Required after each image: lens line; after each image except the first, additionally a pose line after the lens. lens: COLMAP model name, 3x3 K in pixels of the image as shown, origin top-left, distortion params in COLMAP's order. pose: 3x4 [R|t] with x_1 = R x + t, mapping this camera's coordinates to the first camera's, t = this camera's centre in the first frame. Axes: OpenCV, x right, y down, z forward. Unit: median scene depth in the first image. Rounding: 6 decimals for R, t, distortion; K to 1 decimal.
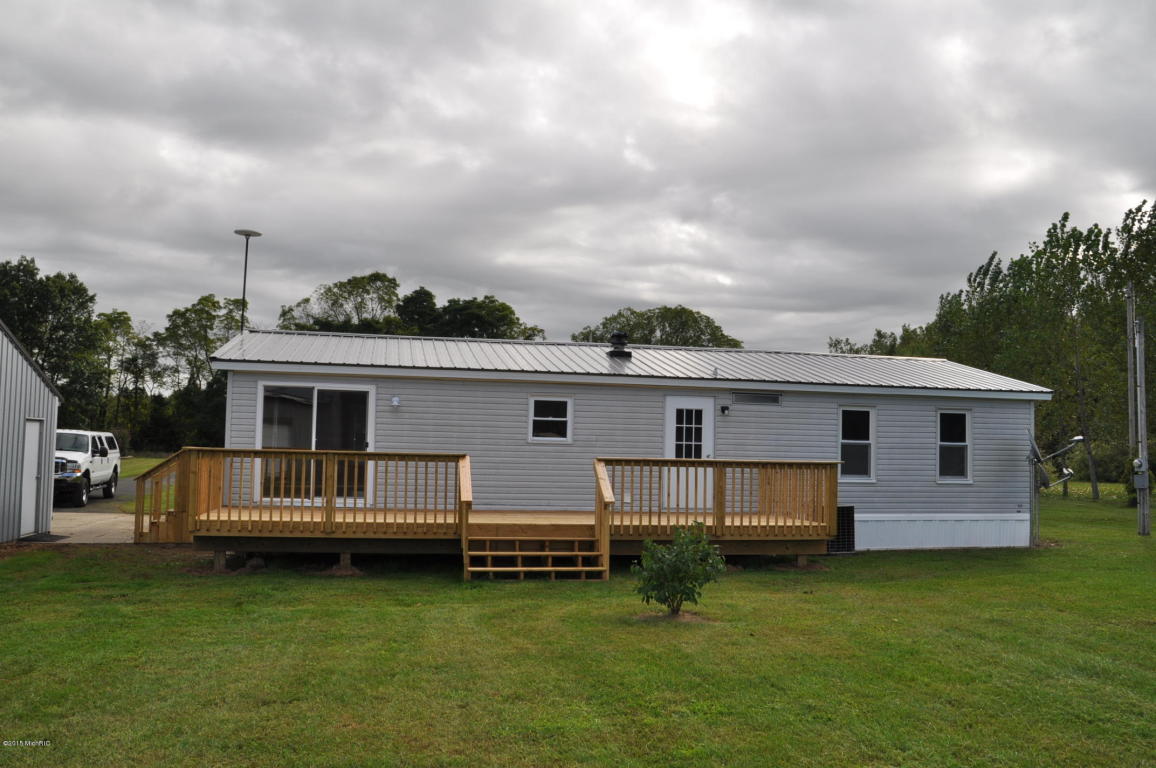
lens RADIAL K [[990.9, 0, 578.0], [0, 990.9, 384.0], [0, 0, 1]] dist [-0.129167, 0.177185]
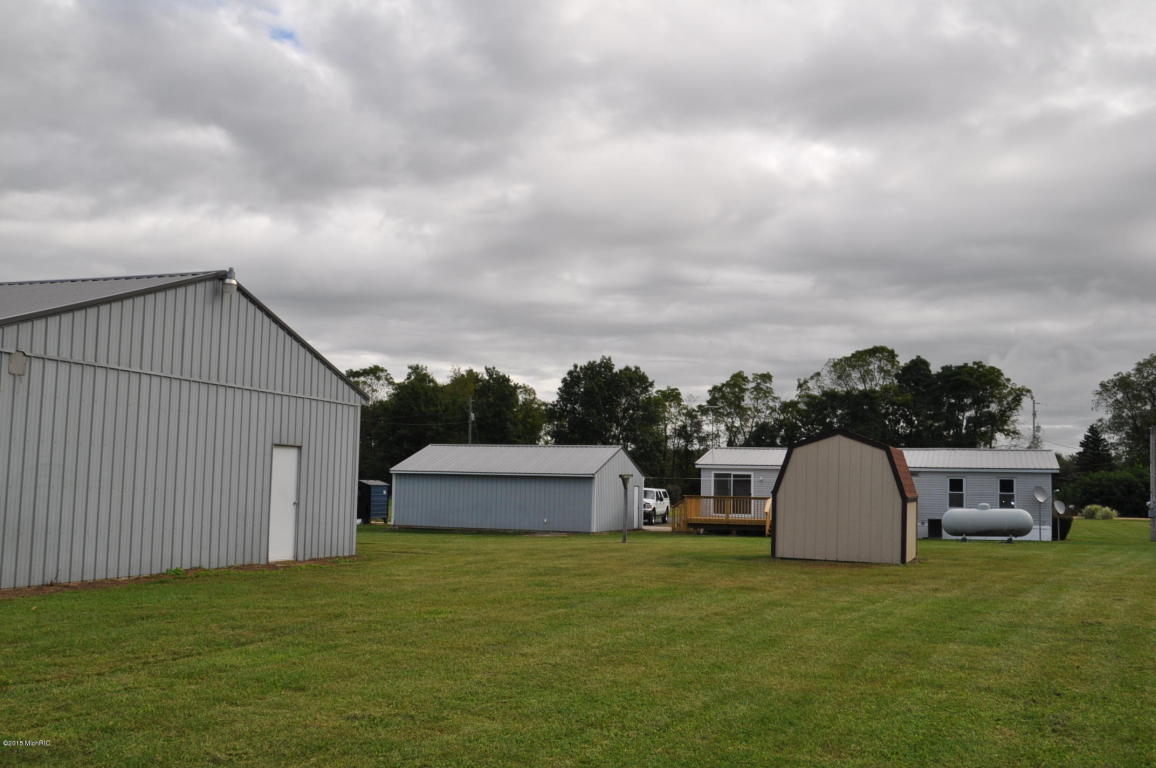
lens RADIAL K [[1088.3, 0, 558.7], [0, 1088.3, 386.0], [0, 0, 1]] dist [-0.036717, 0.006835]
pose [[0.851808, -0.052507, -0.521216, 0.139626], [0.031580, 0.998302, -0.048957, -0.016227], [0.522901, 0.025242, 0.852020, -0.280381]]
